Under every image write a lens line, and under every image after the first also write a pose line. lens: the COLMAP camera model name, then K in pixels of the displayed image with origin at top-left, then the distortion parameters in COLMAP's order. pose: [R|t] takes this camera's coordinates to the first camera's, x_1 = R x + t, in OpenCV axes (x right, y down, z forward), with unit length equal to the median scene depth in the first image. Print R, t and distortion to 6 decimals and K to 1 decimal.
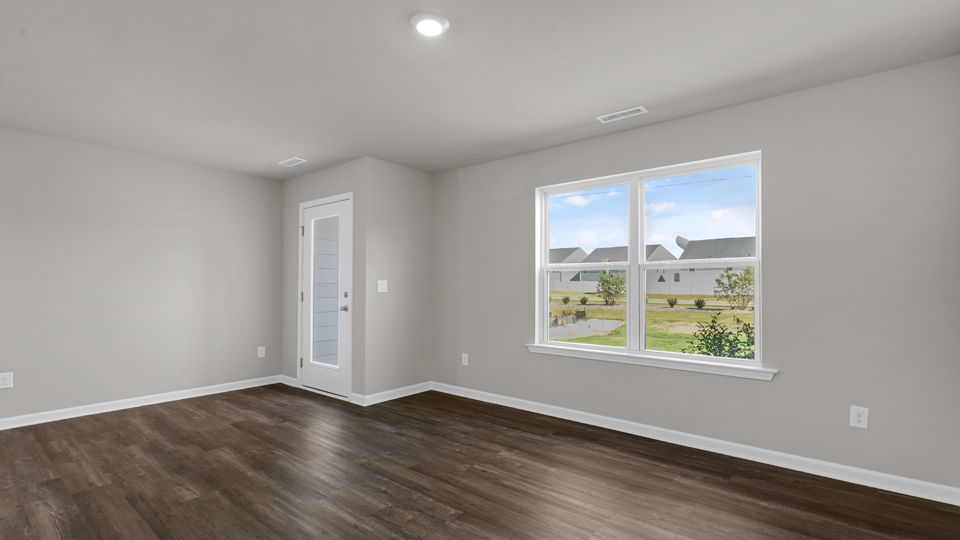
lens RADIAL K [[446.7, 0, 477.3], [0, 446.7, 277.0], [0, 0, 1]] dist [0.007199, 0.000323]
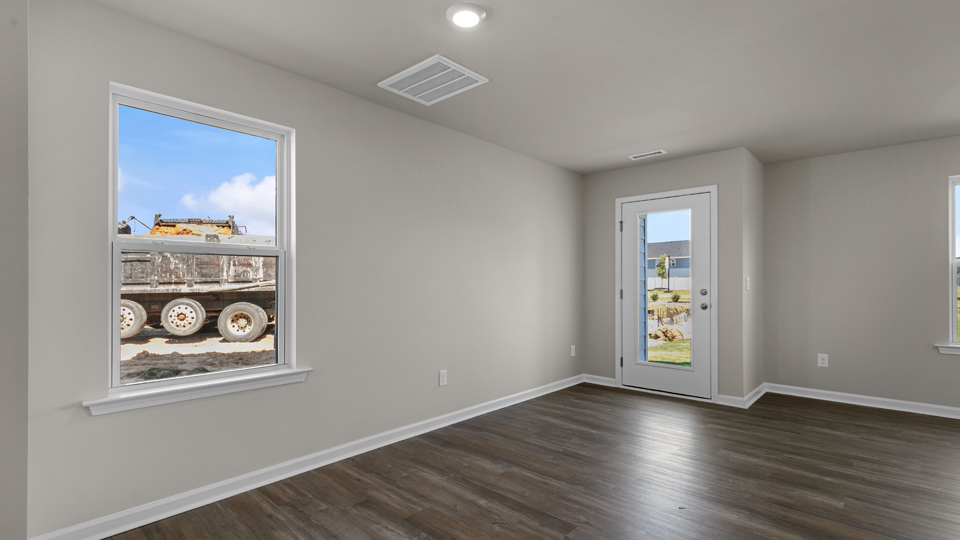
lens RADIAL K [[446.7, 0, 449.5], [0, 446.7, 280.6], [0, 0, 1]] dist [0.007199, 0.000323]
pose [[0.997656, -0.007307, -0.068041, -0.776039], [0.008120, 0.999899, 0.011685, -0.001144], [0.067949, -0.012211, 0.997614, -0.000125]]
